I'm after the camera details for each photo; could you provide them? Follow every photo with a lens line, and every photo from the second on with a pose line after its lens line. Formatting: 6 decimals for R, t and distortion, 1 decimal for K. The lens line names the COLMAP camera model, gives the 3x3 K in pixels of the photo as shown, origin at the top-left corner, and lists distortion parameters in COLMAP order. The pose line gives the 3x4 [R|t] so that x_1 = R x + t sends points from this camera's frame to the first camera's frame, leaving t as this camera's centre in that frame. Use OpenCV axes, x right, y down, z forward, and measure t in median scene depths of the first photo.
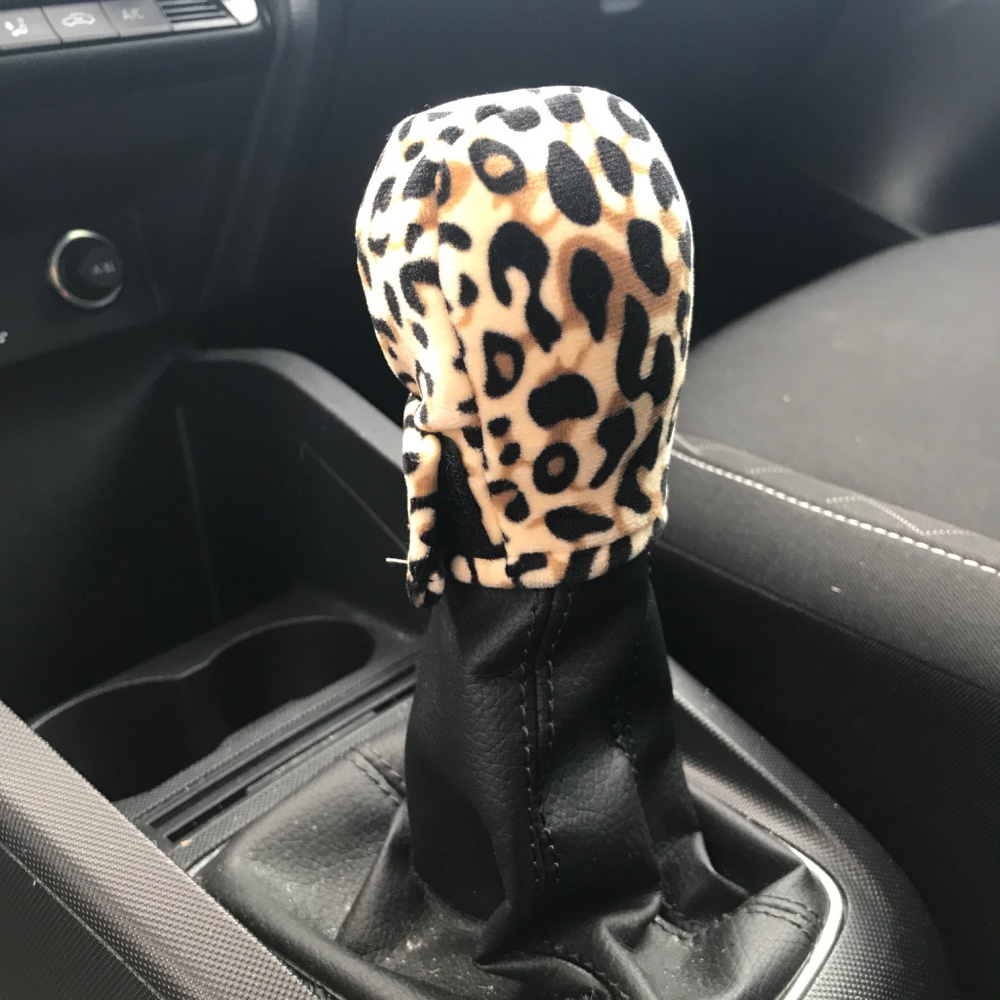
lens RADIAL K [[1097.0, 0, 512.7], [0, 1097.0, 503.3], [0, 0, 1]] dist [0.126496, -0.276458]
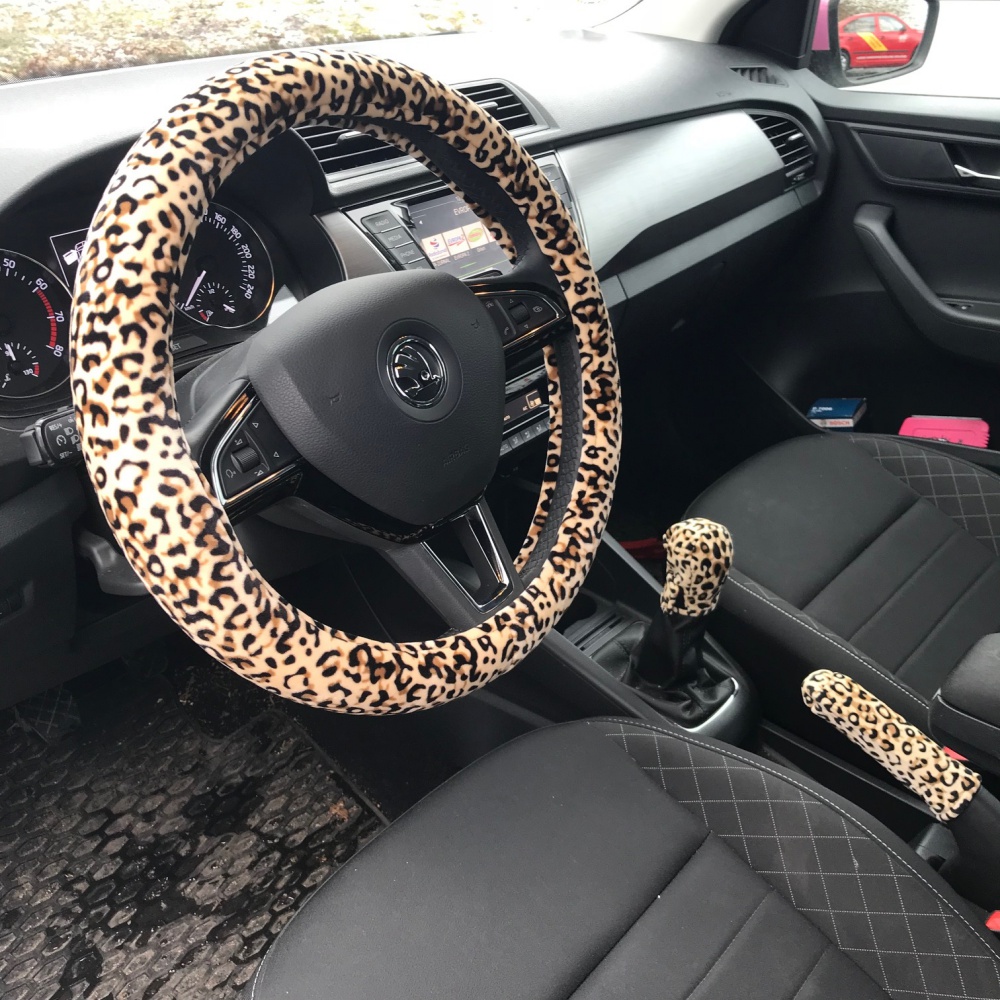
lens RADIAL K [[1101.8, 0, 518.0], [0, 1101.8, 468.9], [0, 0, 1]] dist [0.079610, -0.109144]
pose [[0.985645, 0.109950, 0.128121, -1.195376], [-0.123367, 0.987109, 0.101961, -0.808145], [-0.115259, -0.116303, 0.986503, -3.052010]]
